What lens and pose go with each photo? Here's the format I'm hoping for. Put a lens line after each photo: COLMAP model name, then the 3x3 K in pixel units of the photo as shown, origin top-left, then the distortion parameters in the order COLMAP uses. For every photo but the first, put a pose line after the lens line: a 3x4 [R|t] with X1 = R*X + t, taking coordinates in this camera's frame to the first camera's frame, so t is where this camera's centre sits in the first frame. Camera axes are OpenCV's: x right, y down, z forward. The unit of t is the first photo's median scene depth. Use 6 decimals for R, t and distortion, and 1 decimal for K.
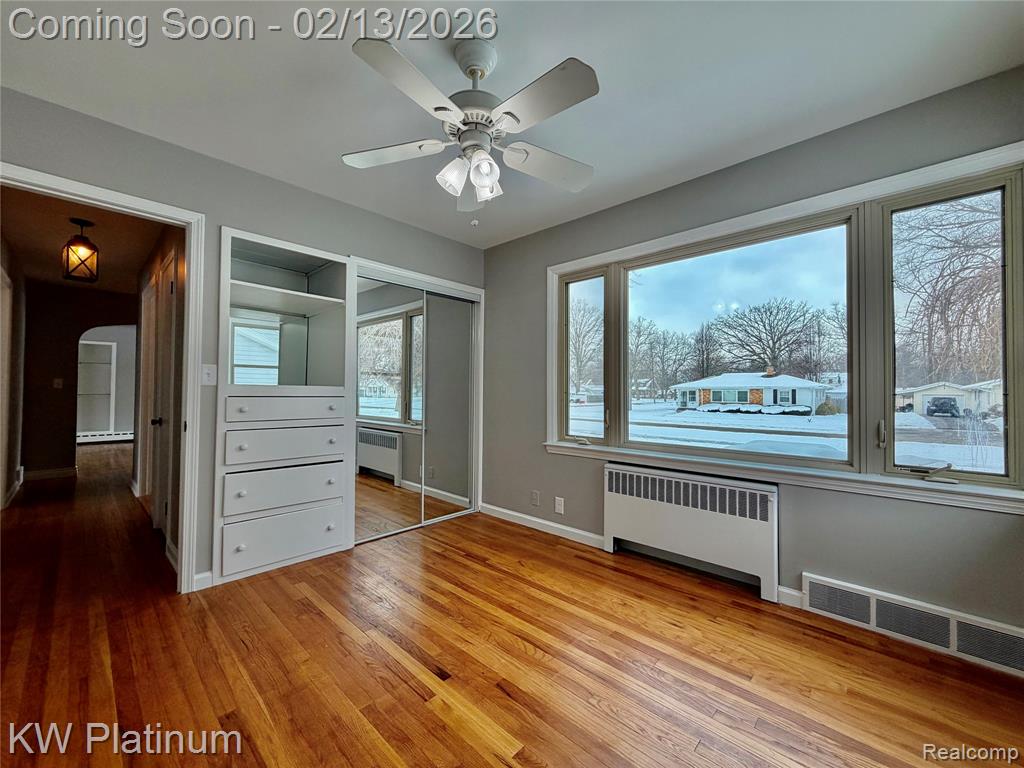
lens RADIAL K [[407.6, 0, 508.1], [0, 407.6, 390.1], [0, 0, 1]] dist [0.000556, -0.000101]
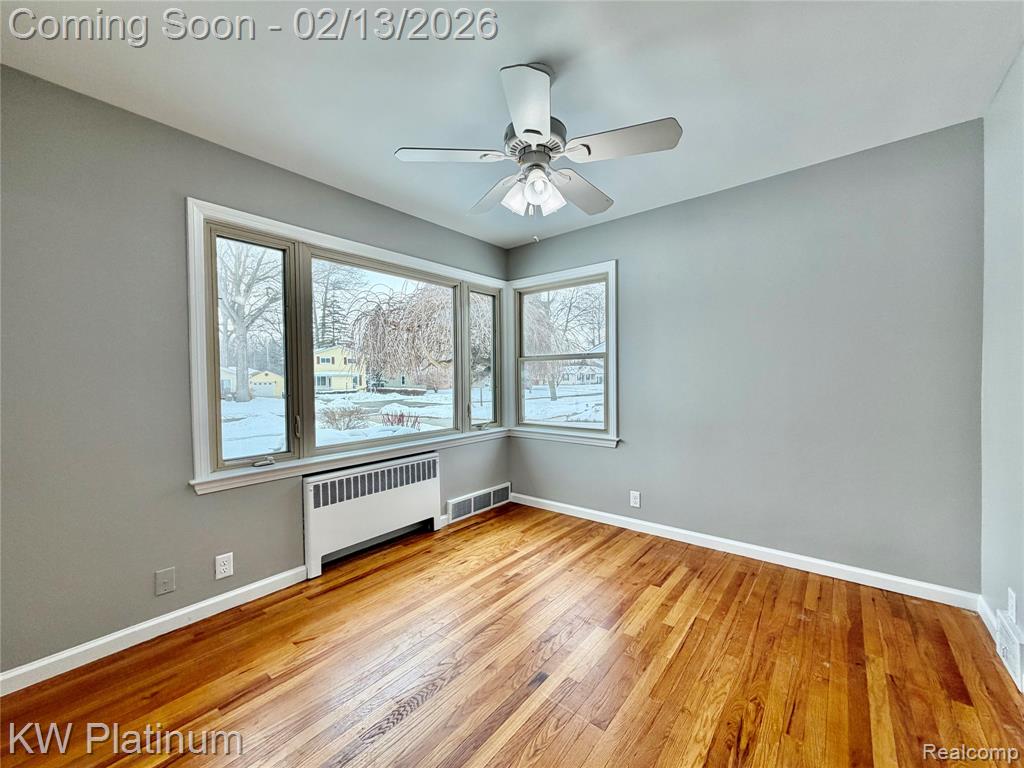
lens RADIAL K [[407.6, 0, 517.2], [0, 407.6, 382.6], [0, 0, 1]] dist [0.000556, -0.000101]
pose [[-0.088866, -0.019216, 0.995858, -0.714260], [0.001541, 0.999810, 0.019430, -0.039196], [-0.996042, 0.003261, -0.088820, 0.705414]]
